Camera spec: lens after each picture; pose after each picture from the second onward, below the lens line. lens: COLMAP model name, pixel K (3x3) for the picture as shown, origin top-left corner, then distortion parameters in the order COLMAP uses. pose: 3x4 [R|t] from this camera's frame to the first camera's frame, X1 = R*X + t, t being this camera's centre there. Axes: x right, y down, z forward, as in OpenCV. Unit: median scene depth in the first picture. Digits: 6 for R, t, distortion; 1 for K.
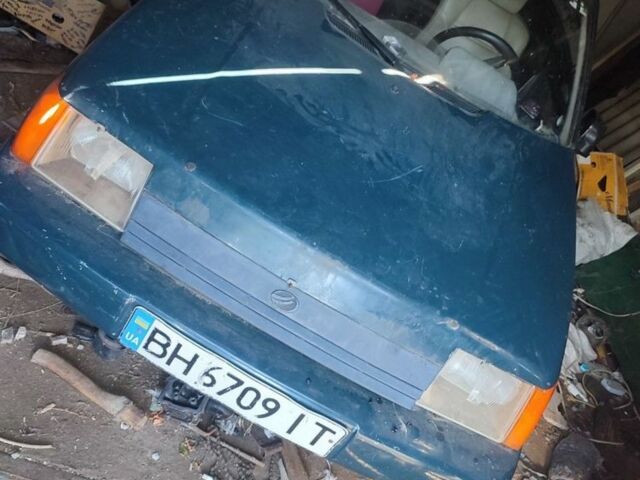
lens RADIAL K [[614.9, 0, 320.0], [0, 614.9, 240.0], [0, 0, 1]] dist [-0.005388, -0.009588]
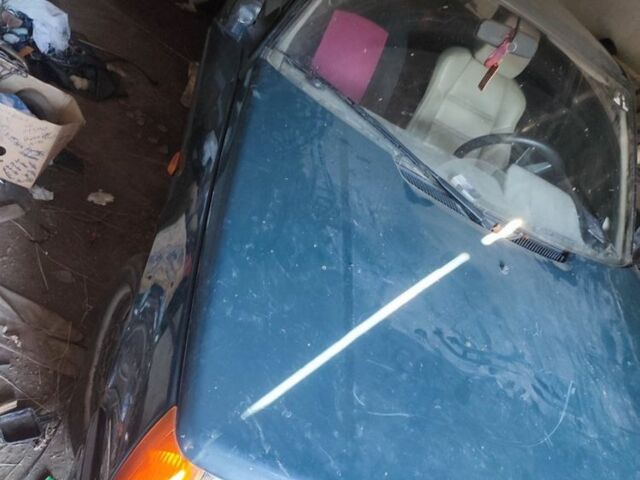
lens RADIAL K [[614.9, 0, 320.0], [0, 614.9, 240.0], [0, 0, 1]] dist [-0.005388, -0.009588]
pose [[0.973258, -0.115413, 0.198617, -0.303760], [0.102730, 0.992023, 0.073052, -0.397725], [-0.205464, -0.050694, 0.977351, 0.257593]]
